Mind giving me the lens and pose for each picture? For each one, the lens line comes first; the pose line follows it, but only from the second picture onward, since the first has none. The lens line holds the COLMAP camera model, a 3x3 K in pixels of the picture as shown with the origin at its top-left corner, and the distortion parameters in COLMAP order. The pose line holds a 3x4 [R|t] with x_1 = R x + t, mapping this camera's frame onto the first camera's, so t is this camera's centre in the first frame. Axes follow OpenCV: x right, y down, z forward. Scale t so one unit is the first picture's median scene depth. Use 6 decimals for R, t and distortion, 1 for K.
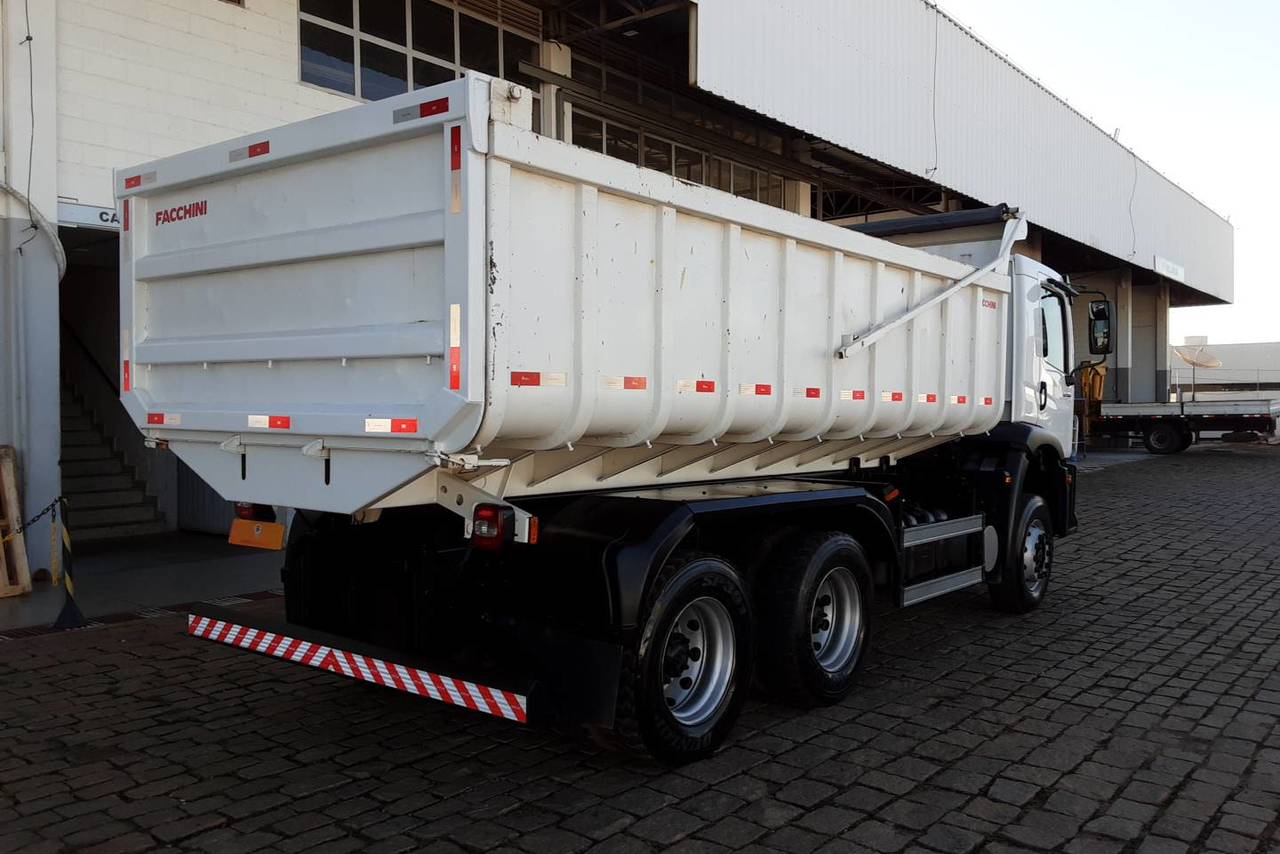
lens RADIAL K [[1036.8, 0, 650.5], [0, 1036.8, 422.9], [0, 0, 1]] dist [0.077936, -0.086312]
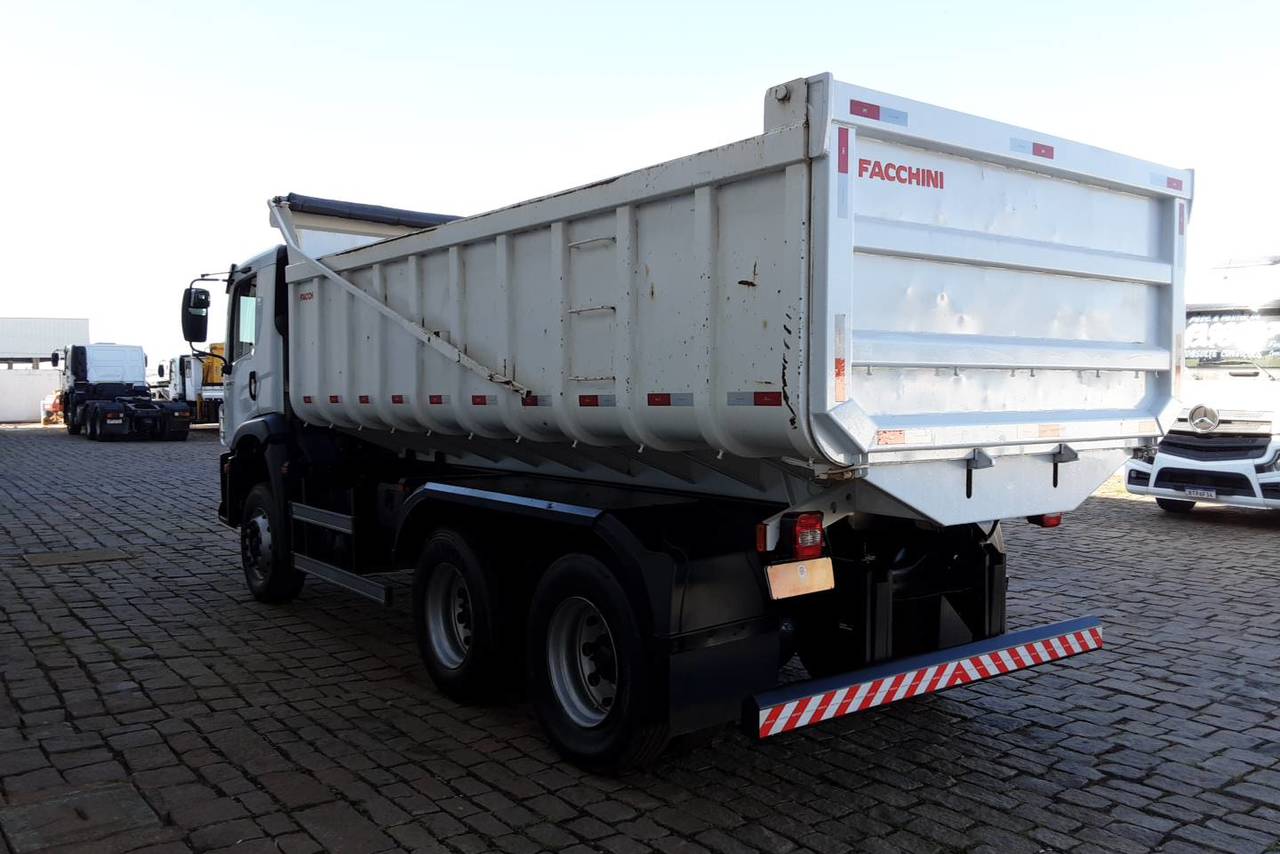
lens RADIAL K [[1036.8, 0, 650.2], [0, 1036.8, 424.6], [0, 0, 1]] dist [0.077936, -0.086312]
pose [[0.250560, -0.041503, 0.967211, -1.290769], [0.018555, 0.999103, 0.038064, -0.046794], [-0.967923, 0.008409, 0.251106, 1.013847]]
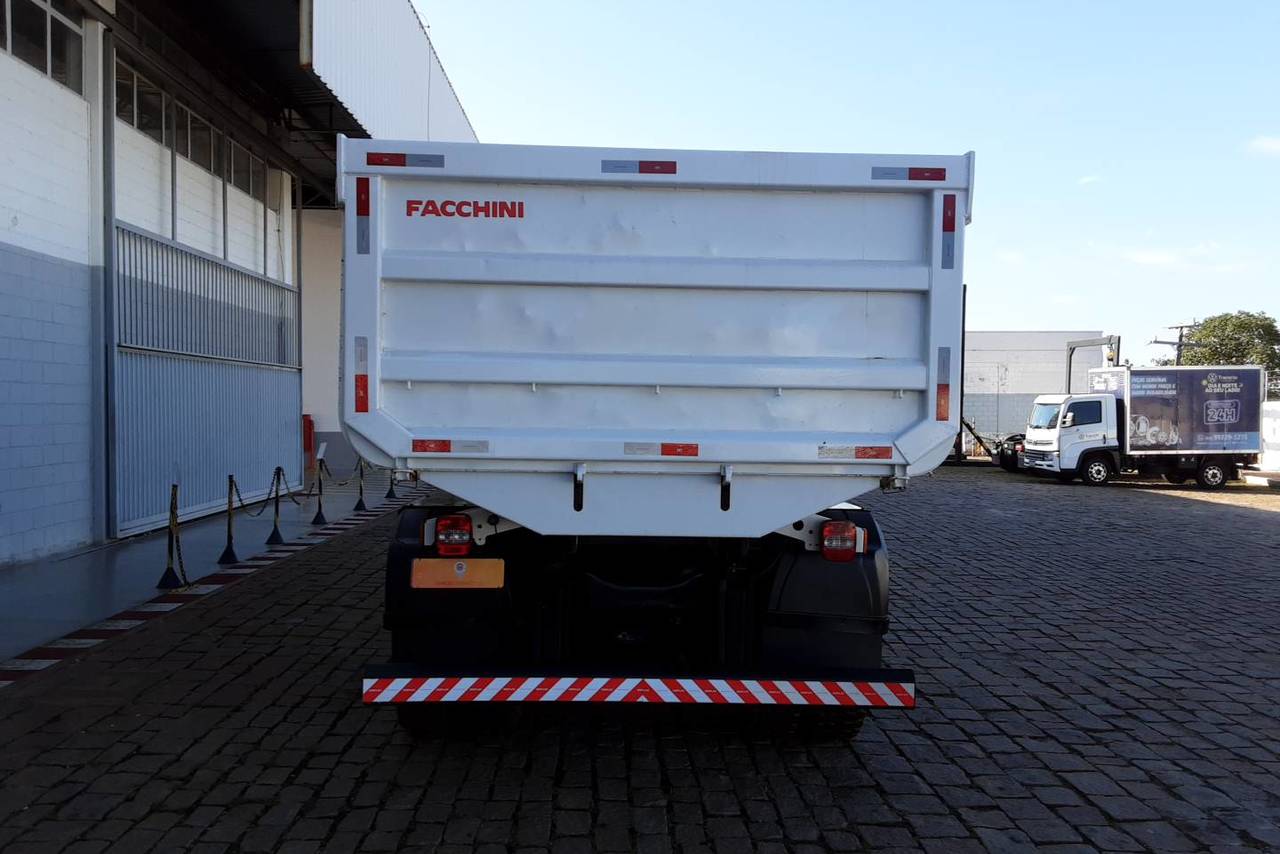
lens RADIAL K [[1036.8, 0, 659.4], [0, 1036.8, 419.0], [0, 0, 1]] dist [0.077936, -0.086312]
pose [[0.759250, 0.000225, 0.650800, -0.908920], [0.001205, 0.999998, -0.001751, -0.024723], [-0.650798, 0.002113, 0.759248, 0.248326]]
